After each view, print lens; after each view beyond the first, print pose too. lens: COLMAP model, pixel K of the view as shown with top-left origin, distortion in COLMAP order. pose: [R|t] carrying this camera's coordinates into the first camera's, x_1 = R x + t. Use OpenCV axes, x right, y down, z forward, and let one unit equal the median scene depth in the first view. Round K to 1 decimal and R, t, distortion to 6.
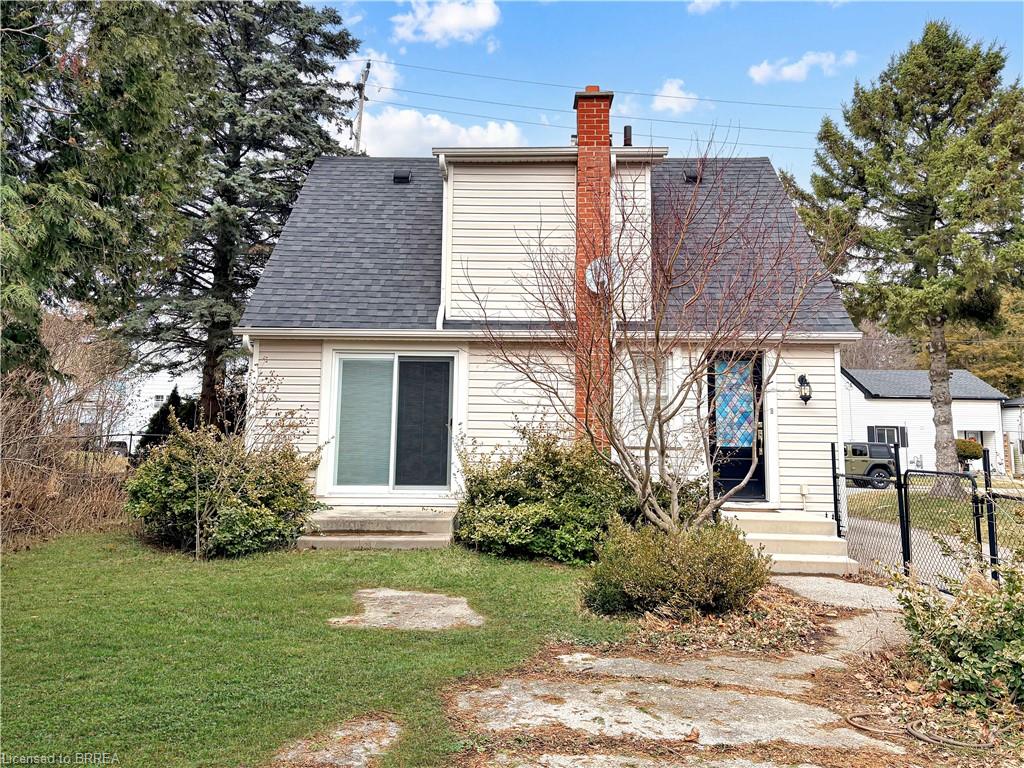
lens RADIAL K [[768.7, 0, 530.6], [0, 768.7, 357.7], [0, 0, 1]] dist [0.038374, -0.002317]
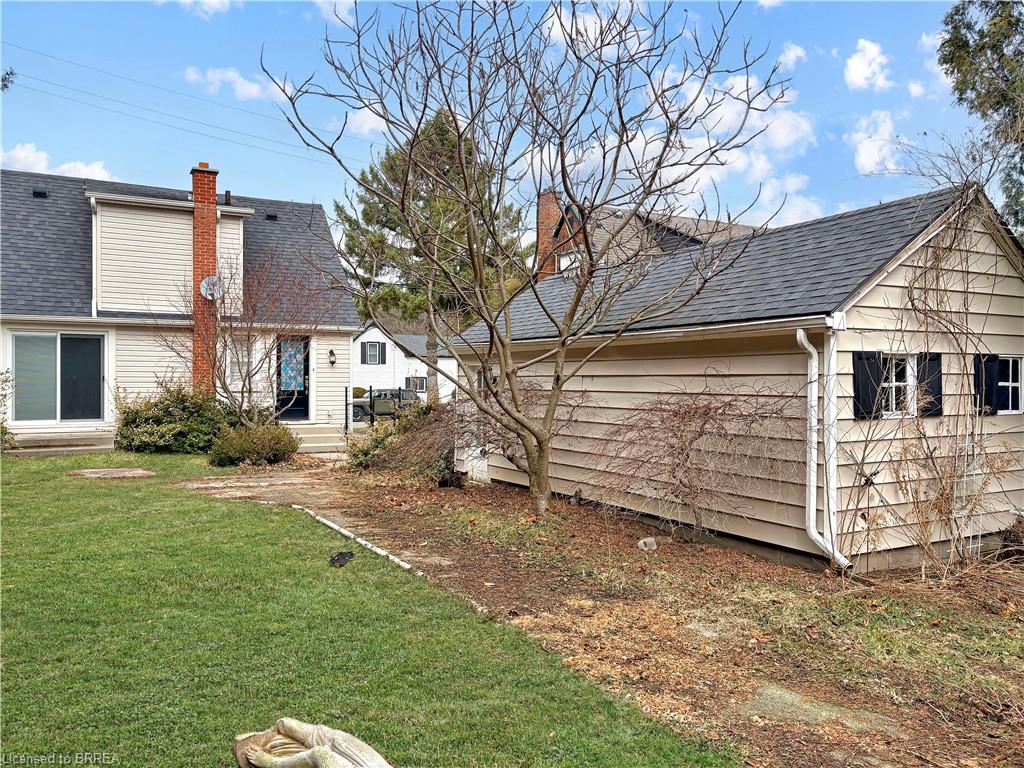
lens RADIAL K [[768.7, 0, 530.6], [0, 768.7, 357.7], [0, 0, 1]] dist [0.038374, -0.002317]
pose [[0.865067, 0.004563, 0.501636, -0.147089], [-0.036260, 0.997912, 0.053453, -0.072018], [-0.500345, -0.064430, 0.863426, -0.784997]]
